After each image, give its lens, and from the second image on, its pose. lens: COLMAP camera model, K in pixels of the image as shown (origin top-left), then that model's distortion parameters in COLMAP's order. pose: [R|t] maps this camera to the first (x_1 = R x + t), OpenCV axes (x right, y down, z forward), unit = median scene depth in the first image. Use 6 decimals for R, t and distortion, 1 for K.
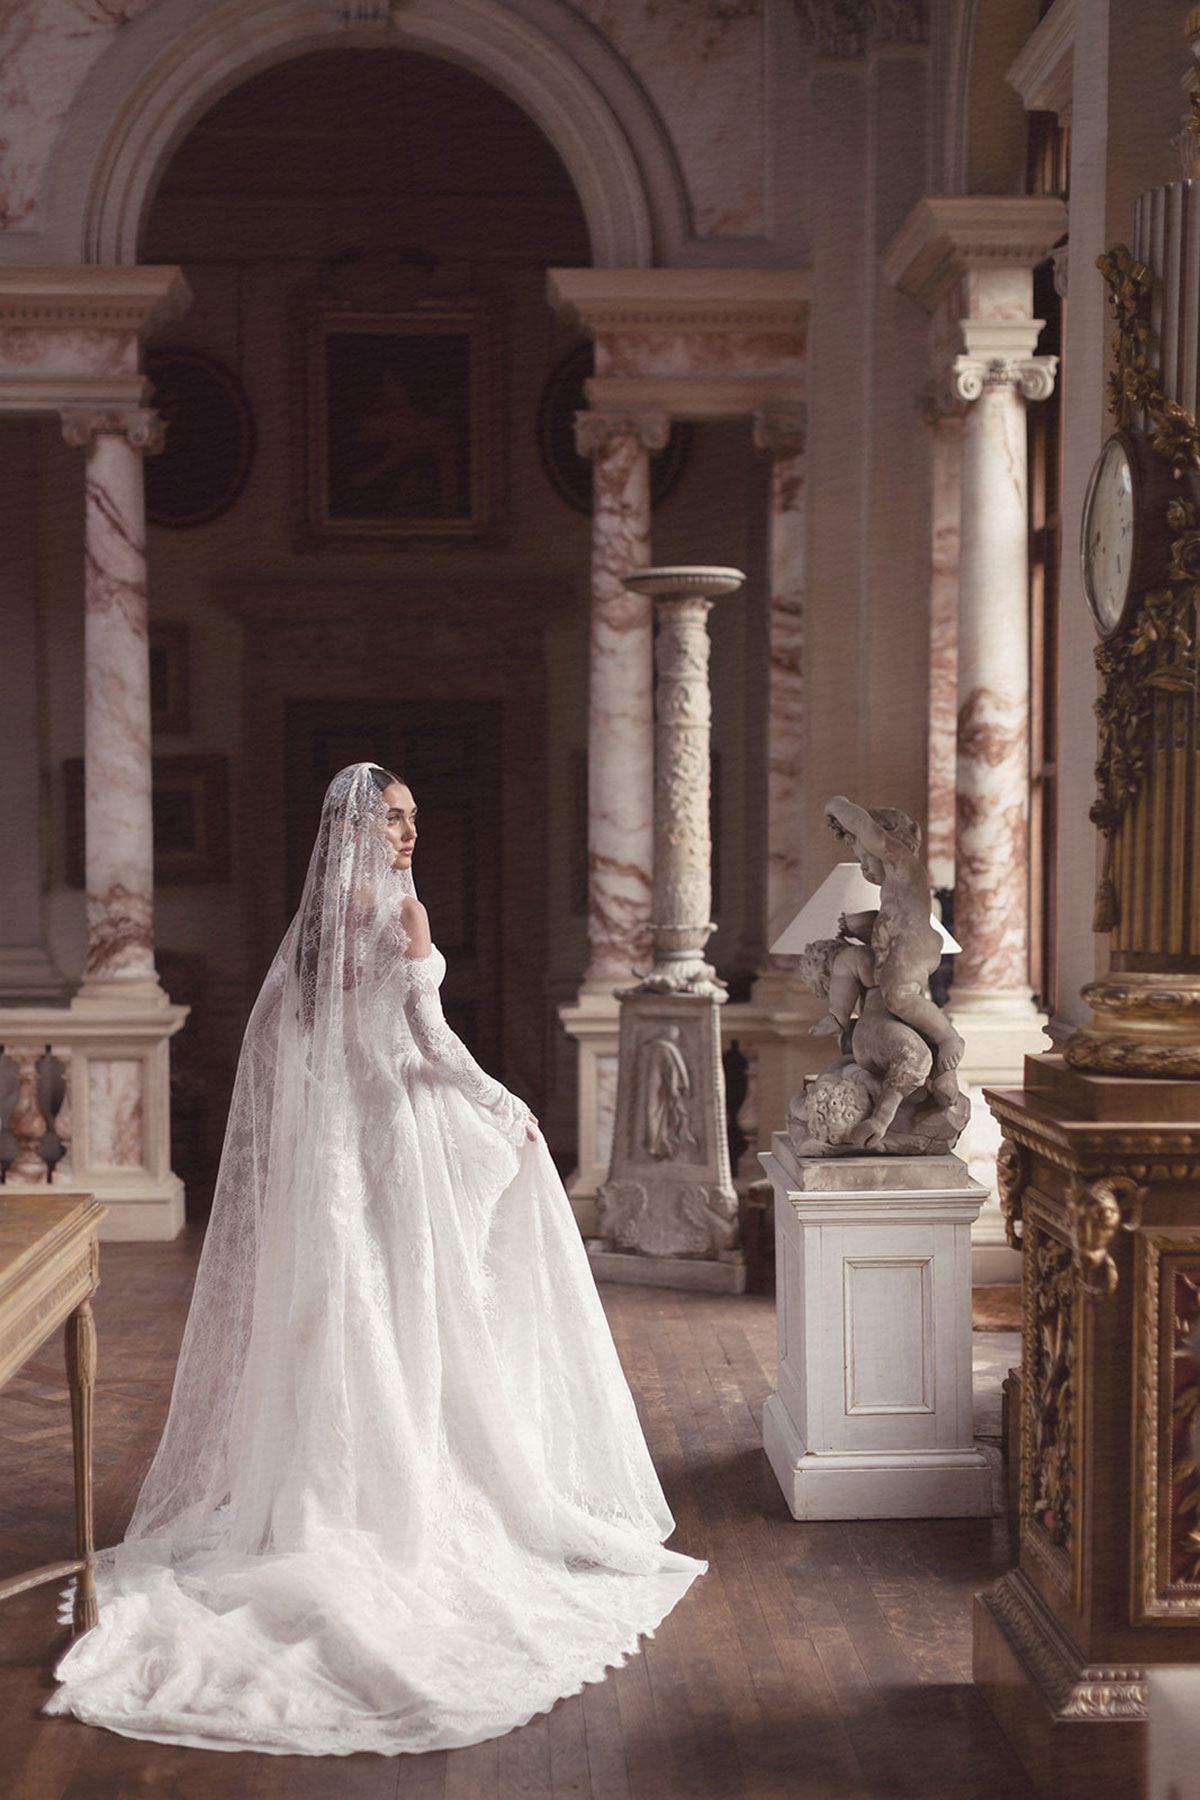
lens RADIAL K [[2691.4, 0, 616.2], [0, 2691.4, 964.2], [0, 0, 1]] dist [0.029137, 0.000000]
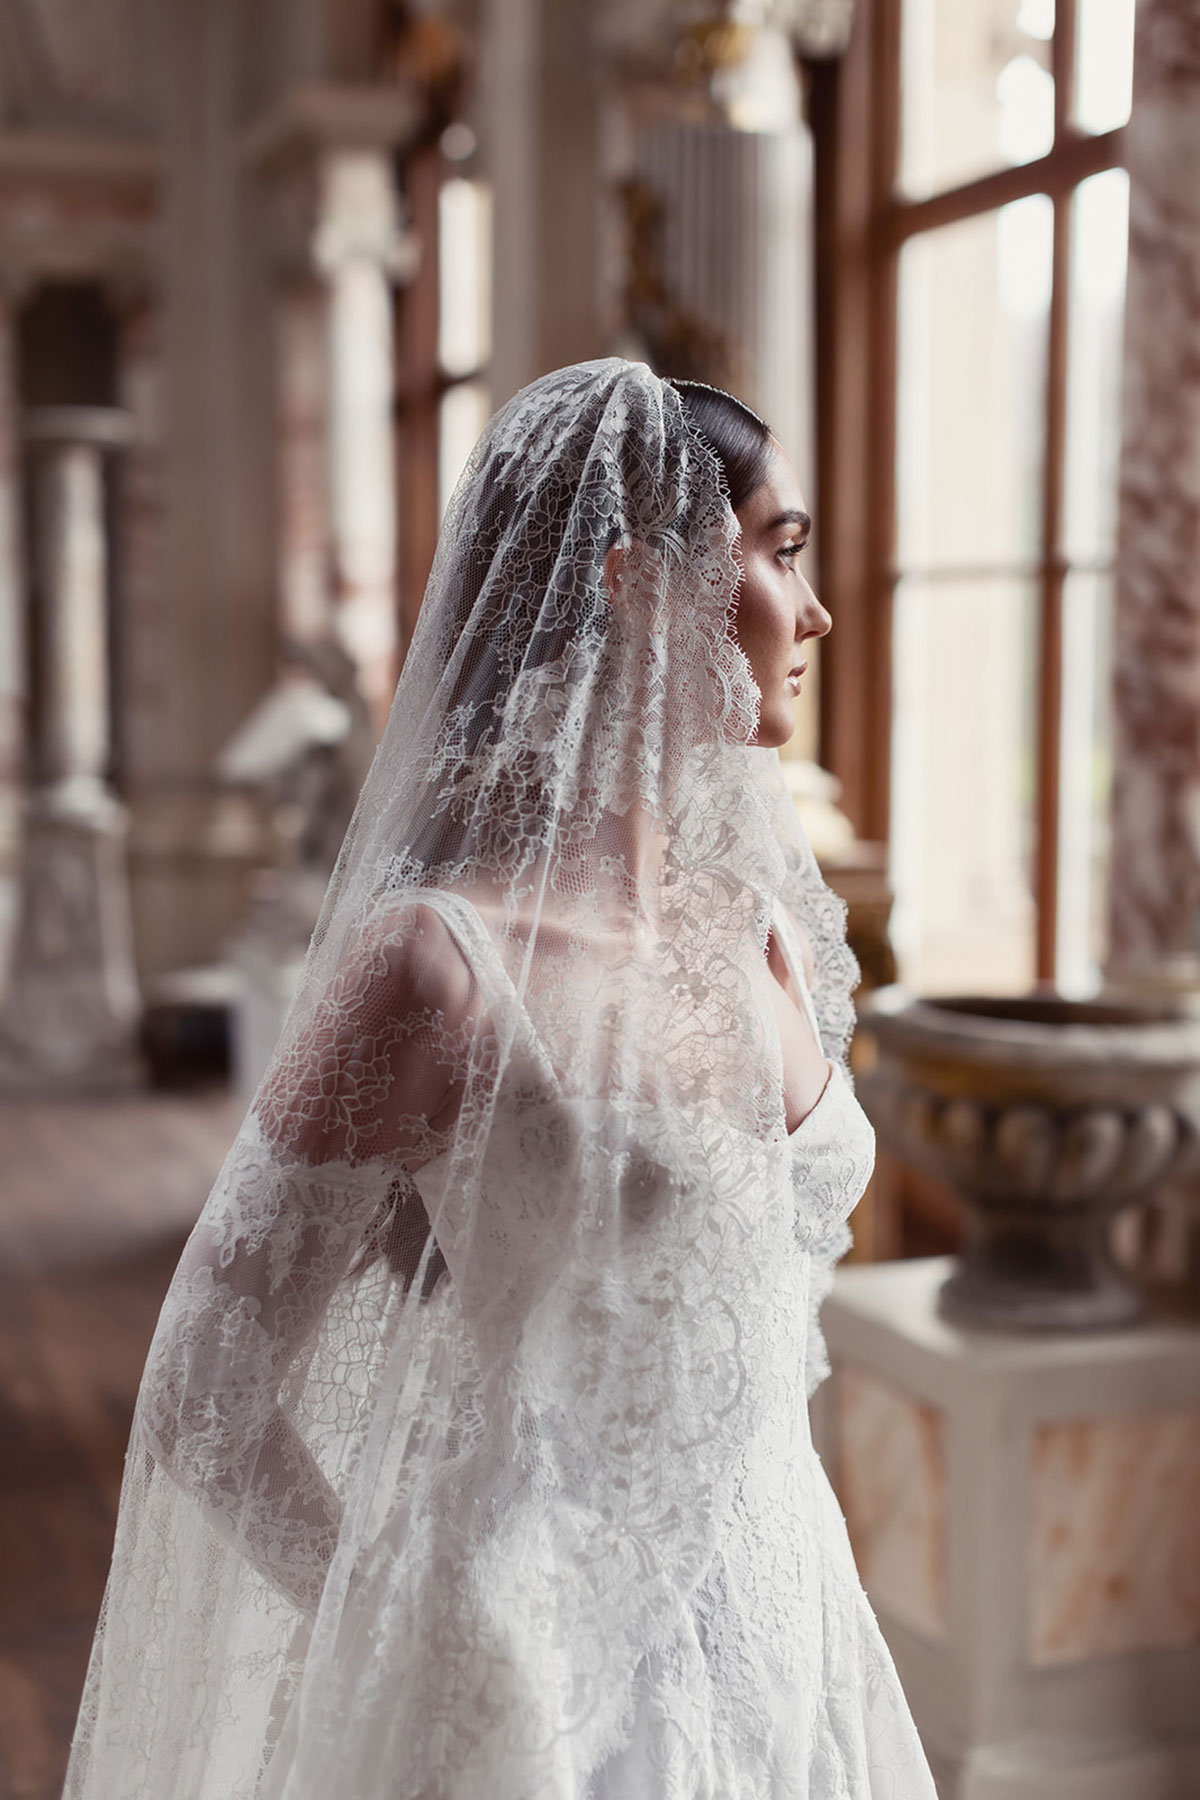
lens RADIAL K [[2642.2, 0, 594.4], [0, 2642.2, 915.5], [0, 0, 1]] dist [0.025094, 0.000000]
pose [[0.955426, -0.026623, 0.294027, -0.080849], [0.015356, 0.999059, 0.040561, 0.008683], [-0.294830, -0.034238, 0.954936, -0.059582]]
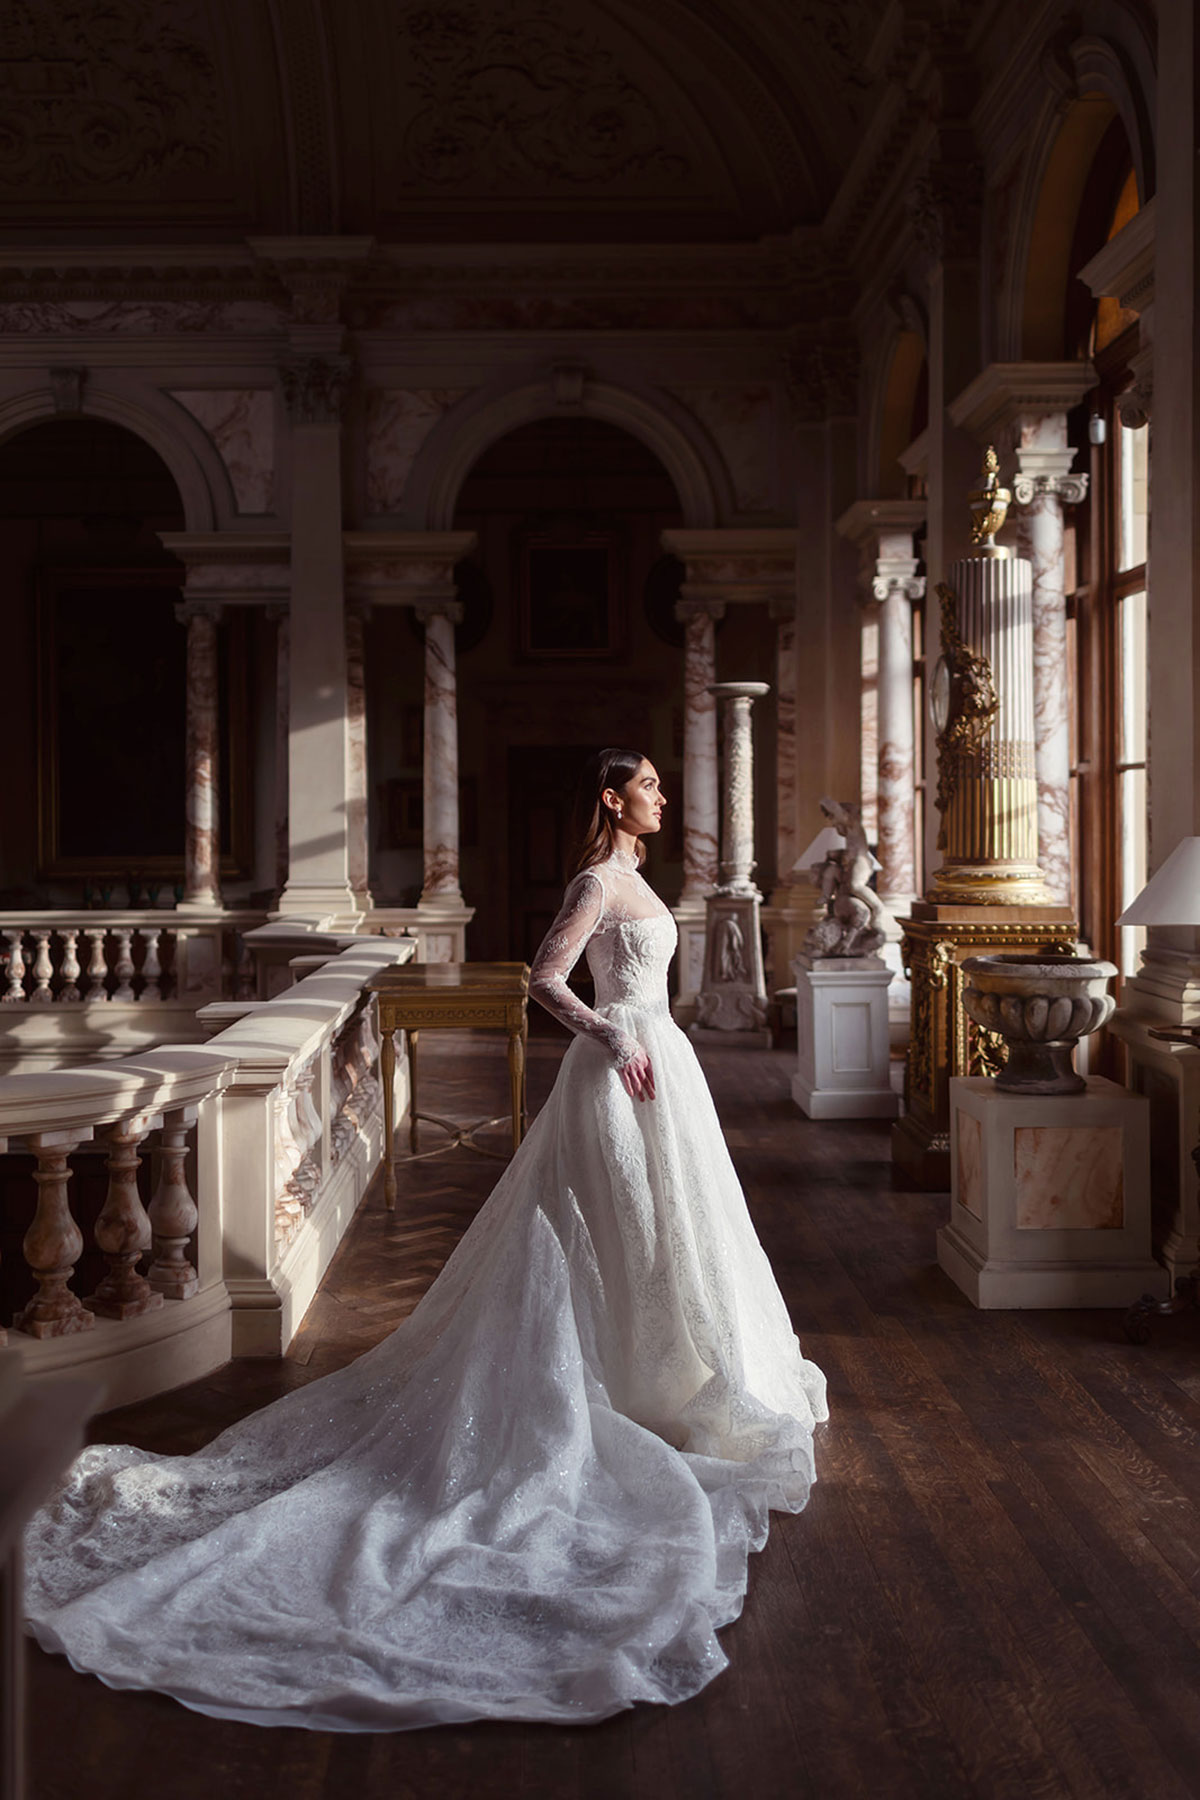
lens RADIAL K [[1873.3, 0, 549.3], [0, 1873.3, 813.1], [0, 0, 1]] dist [0.011252, 0.000000]
pose [[0.999026, -0.005083, -0.043835, -0.048923], [0.002694, 0.998517, -0.054377, 0.021508], [0.044046, 0.054206, 0.997558, -0.346998]]
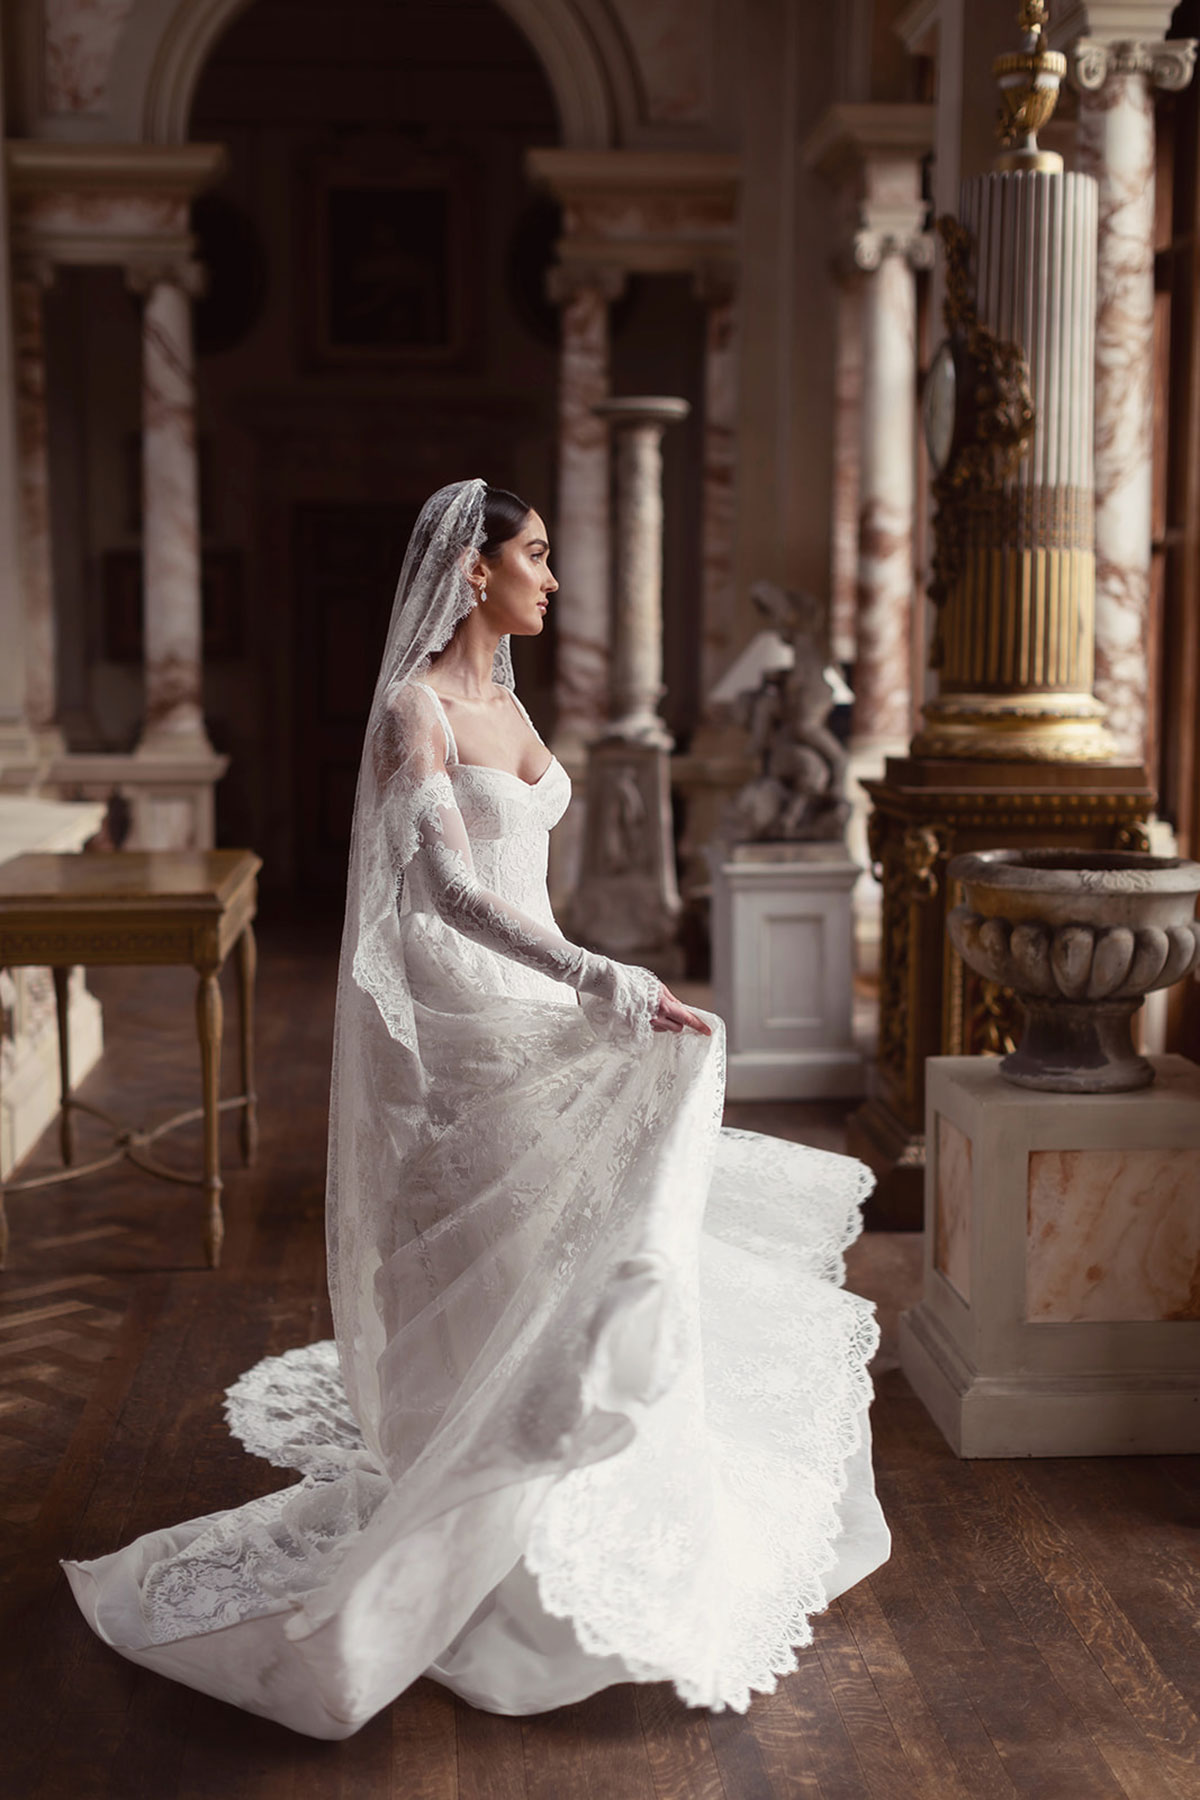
lens RADIAL K [[2691.4, 0, 605.1], [0, 2691.4, 904.3], [0, 0, 1]] dist [0.029137, 0.000000]
pose [[0.999680, 0.003001, 0.025099, -0.019184], [-0.004314, 0.998616, 0.052418, 0.018669], [-0.024907, -0.052510, 0.998310, -0.233900]]
